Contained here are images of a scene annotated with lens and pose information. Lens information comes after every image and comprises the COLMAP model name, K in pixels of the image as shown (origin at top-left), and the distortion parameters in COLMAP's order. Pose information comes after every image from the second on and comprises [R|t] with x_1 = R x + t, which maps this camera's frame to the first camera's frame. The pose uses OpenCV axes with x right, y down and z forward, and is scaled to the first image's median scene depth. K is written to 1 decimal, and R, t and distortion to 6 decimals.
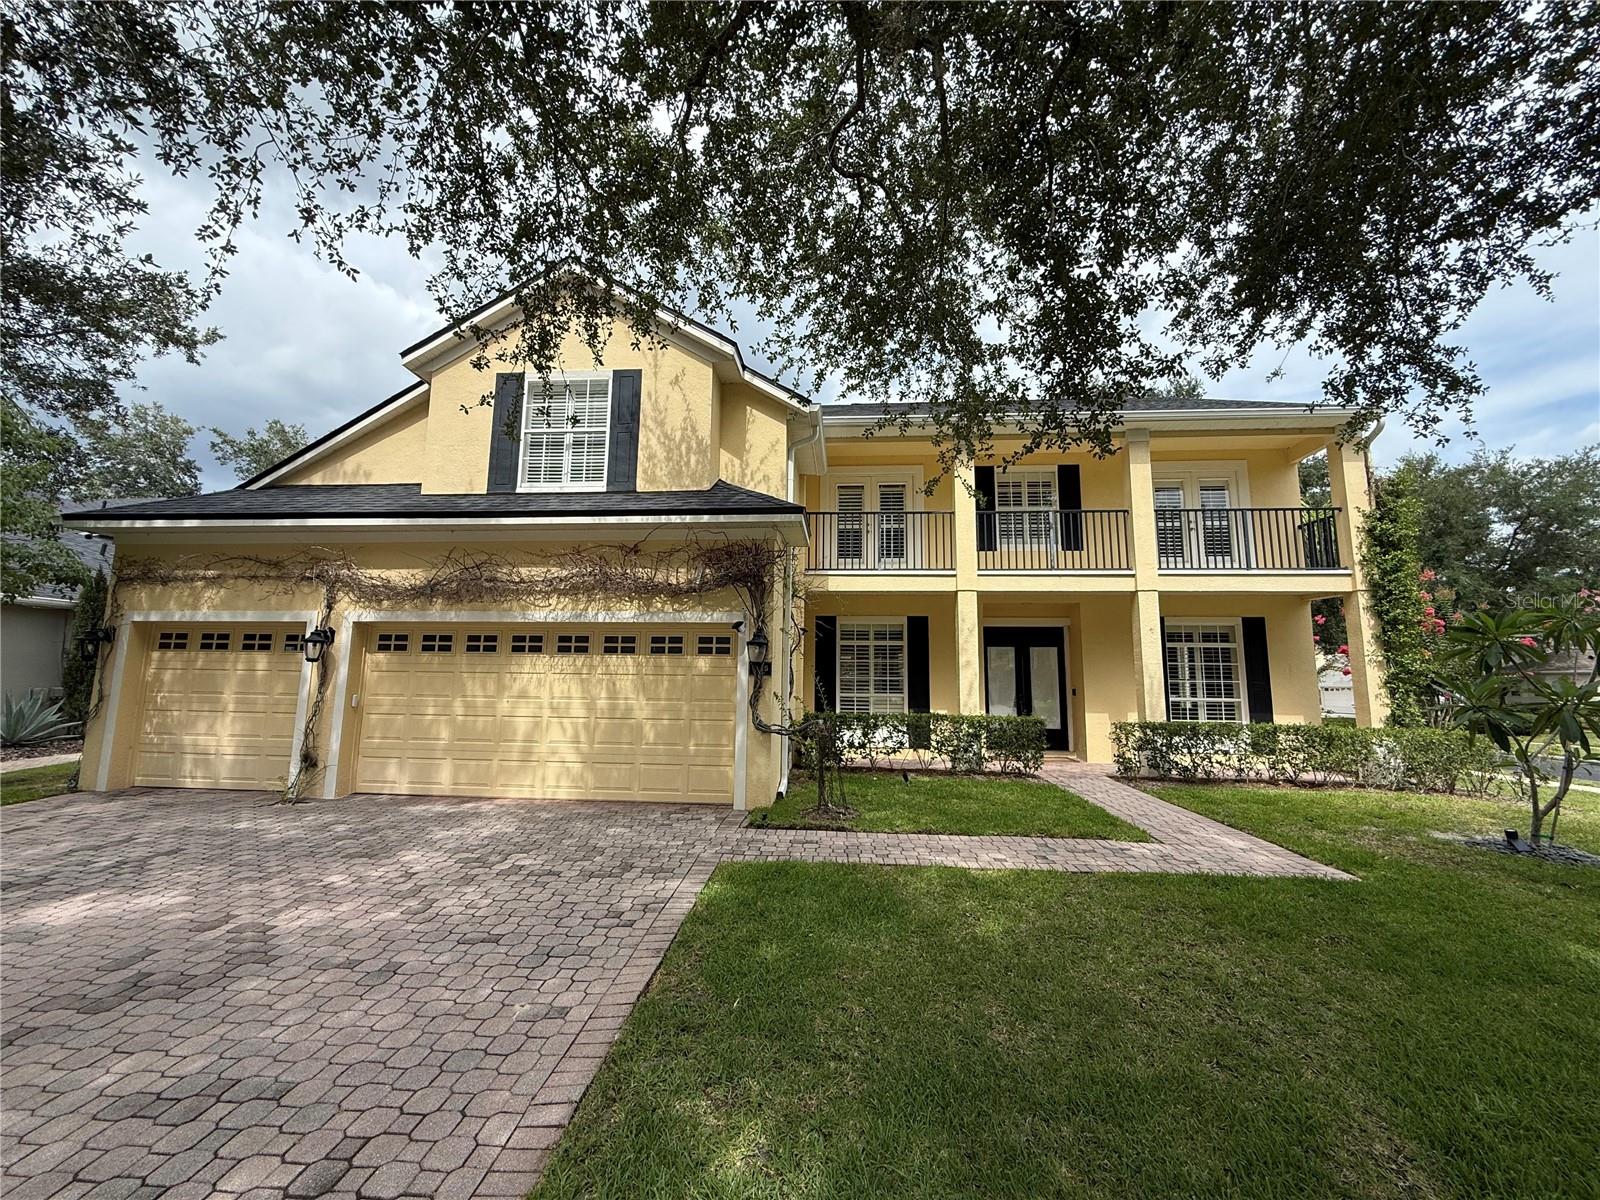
lens RADIAL K [[635.1, 0, 805.1], [0, 635.1, 596.3], [0, 0, 1]] dist [0.005379, 0.000321]
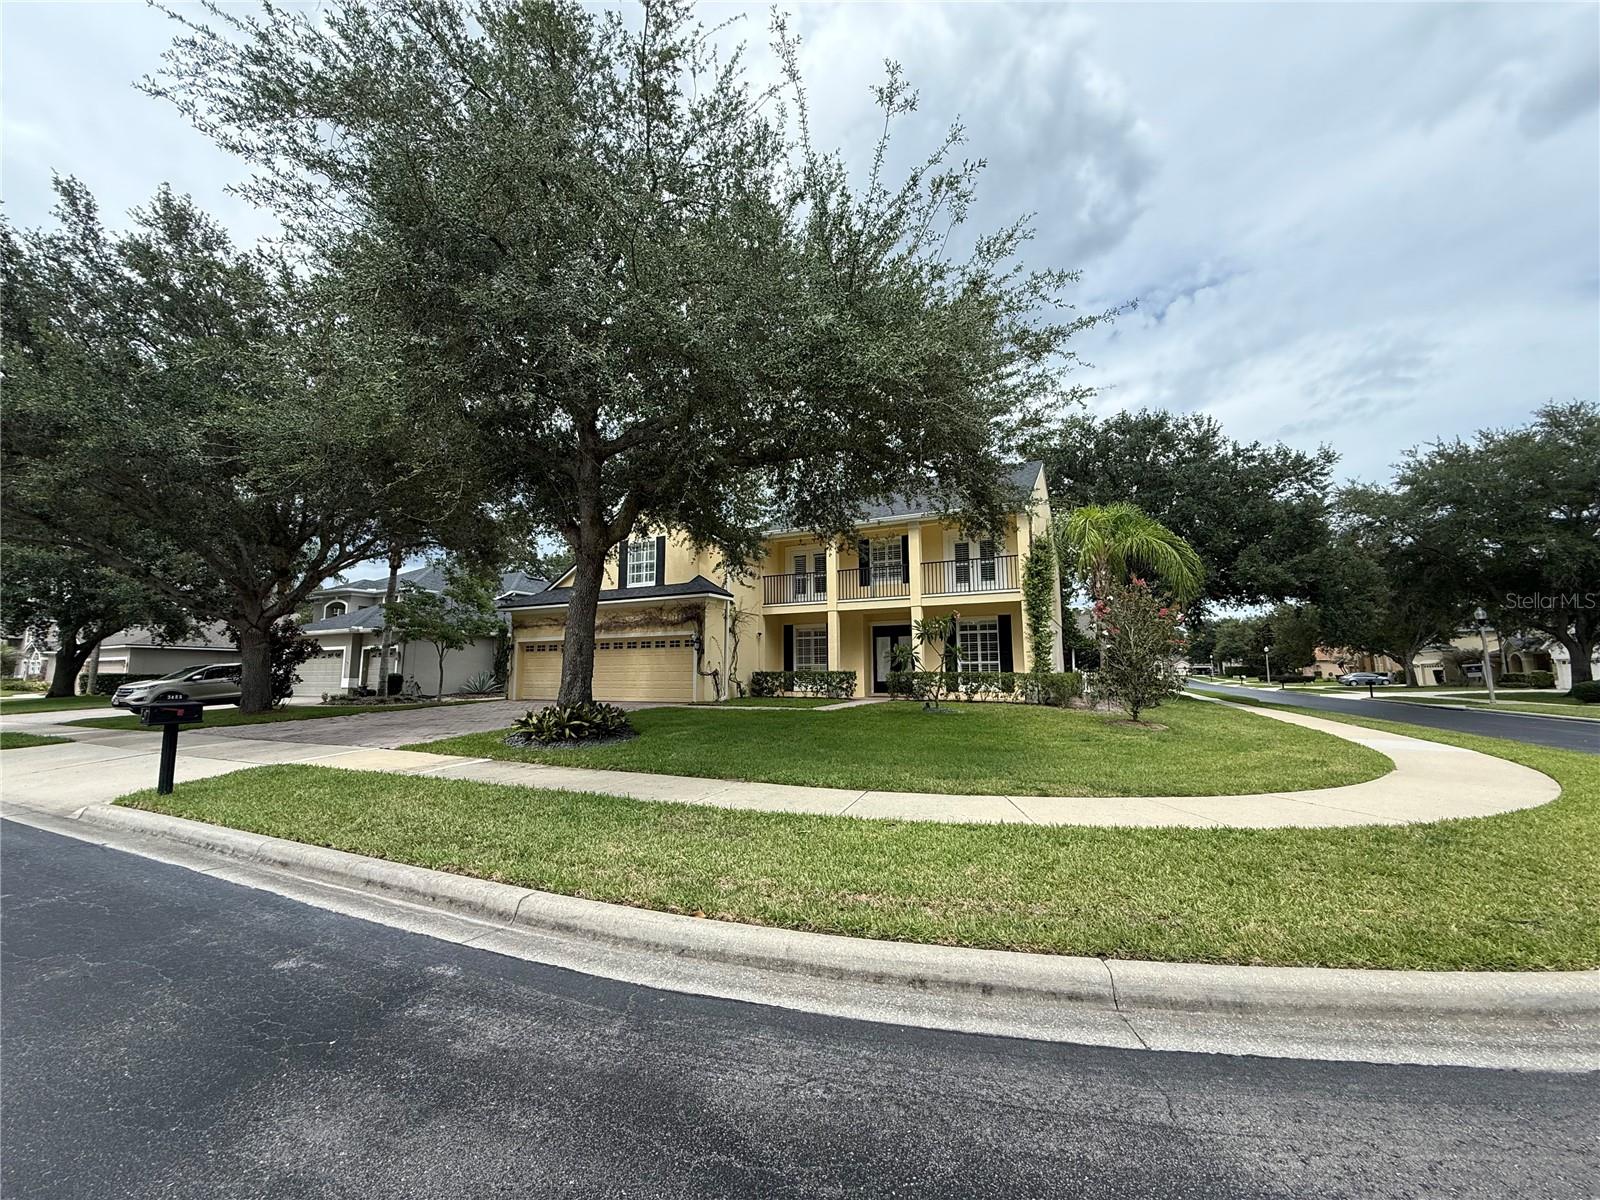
lens RADIAL K [[635.1, 0, 793.3], [0, 635.1, 601.7], [0, 0, 1]] dist [0.005379, 0.000321]
pose [[0.928815, -0.061642, -0.365381, 1.160107], [0.067471, 0.997716, 0.003193, -0.070085], [0.364350, -0.027619, 0.930852, -1.217735]]
